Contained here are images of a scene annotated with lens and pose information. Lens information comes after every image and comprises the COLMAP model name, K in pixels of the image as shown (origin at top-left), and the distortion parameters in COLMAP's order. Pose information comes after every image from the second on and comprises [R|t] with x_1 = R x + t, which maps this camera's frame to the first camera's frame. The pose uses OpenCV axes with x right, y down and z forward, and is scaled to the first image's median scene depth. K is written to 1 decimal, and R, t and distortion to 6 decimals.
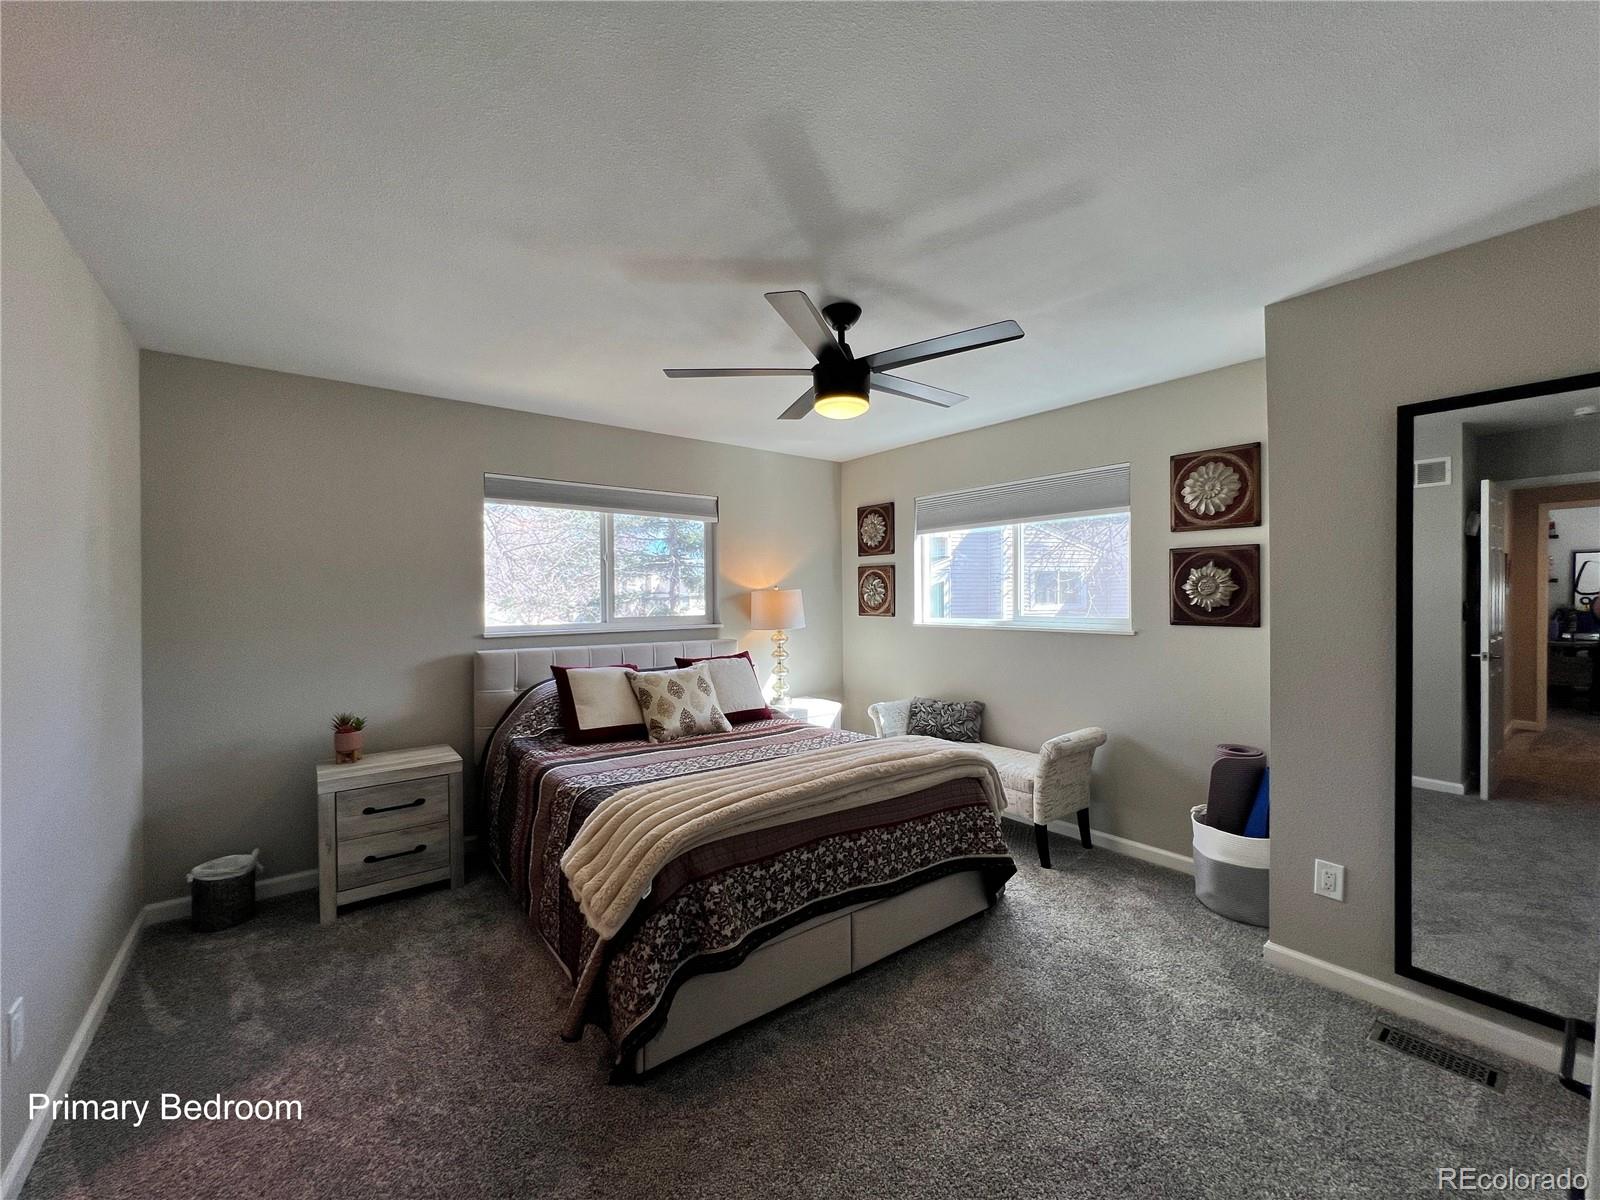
lens RADIAL K [[642.7, 0, 793.4], [0, 642.7, 594.5], [0, 0, 1]] dist [-0.003084, 0.000441]
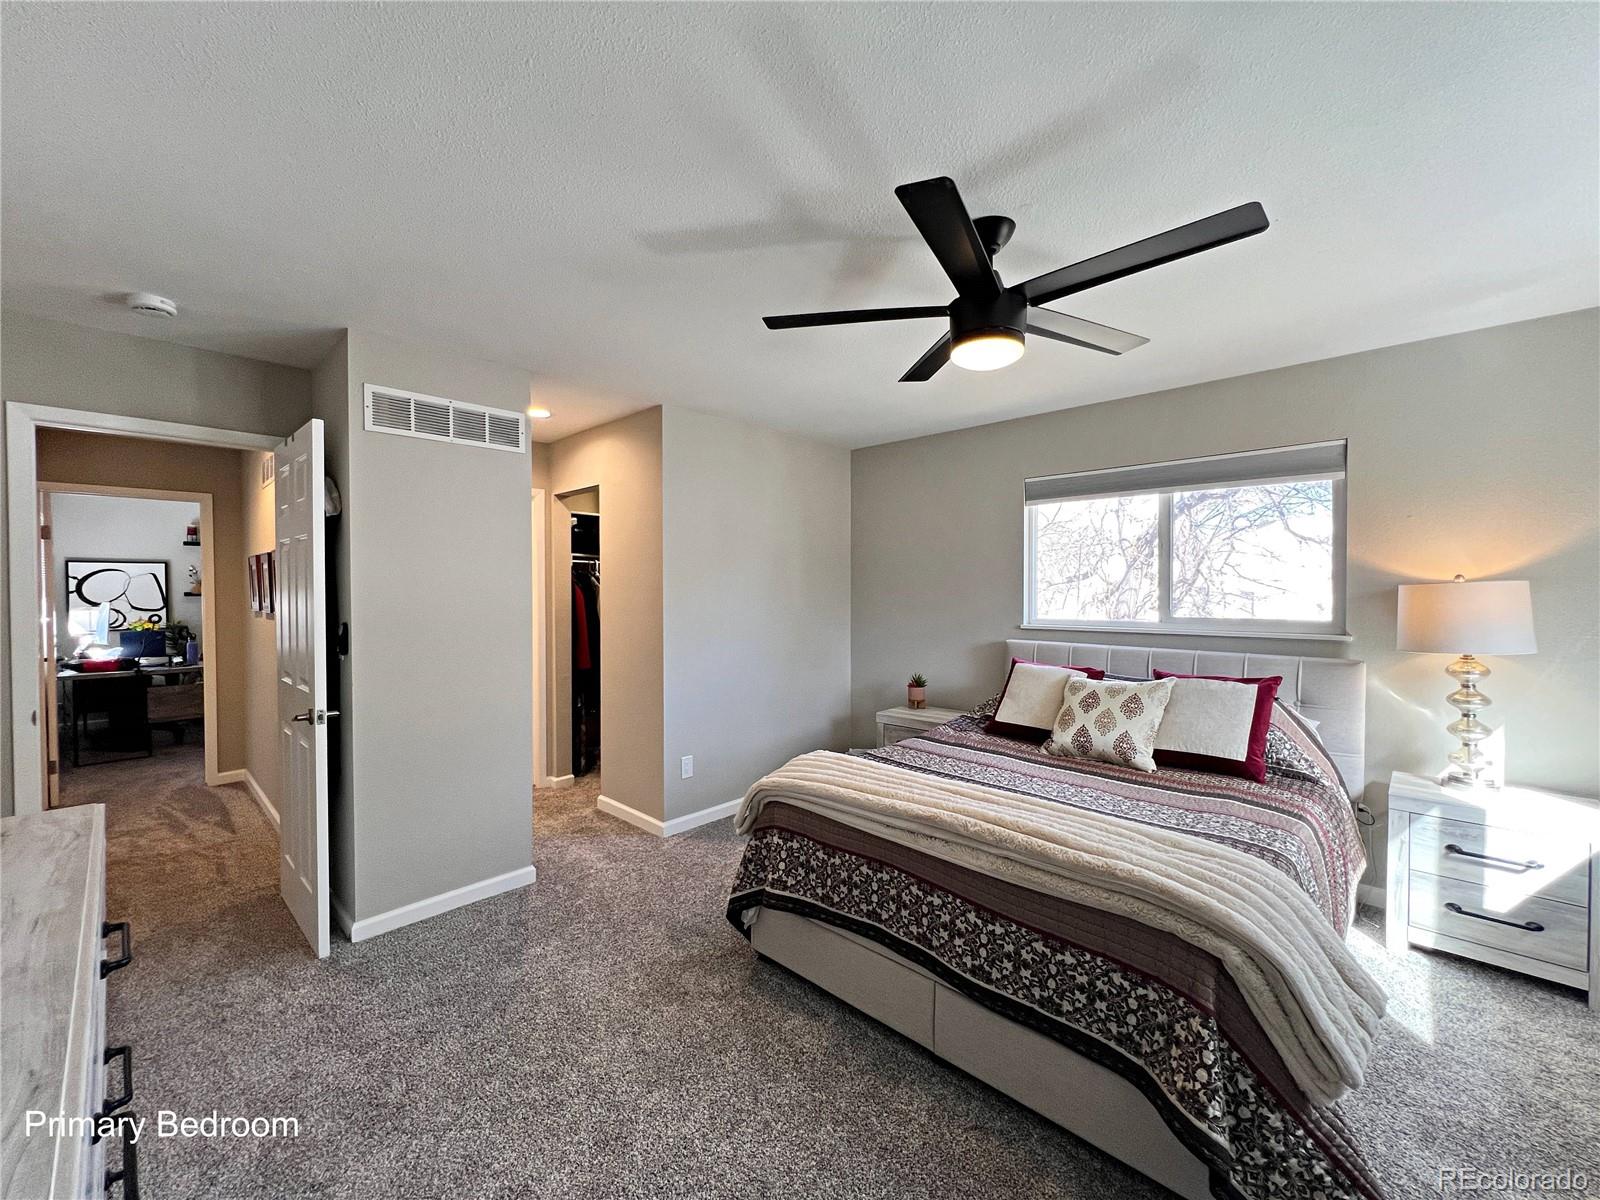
lens RADIAL K [[642.7, 0, 790.2], [0, 642.7, 596.1], [0, 0, 1]] dist [-0.003084, 0.000441]
pose [[0.155254, 0.018203, -0.987707, 1.045146], [0.003253, 0.999815, 0.018938, -0.019524], [0.987869, -0.006154, 0.155166, 0.831275]]
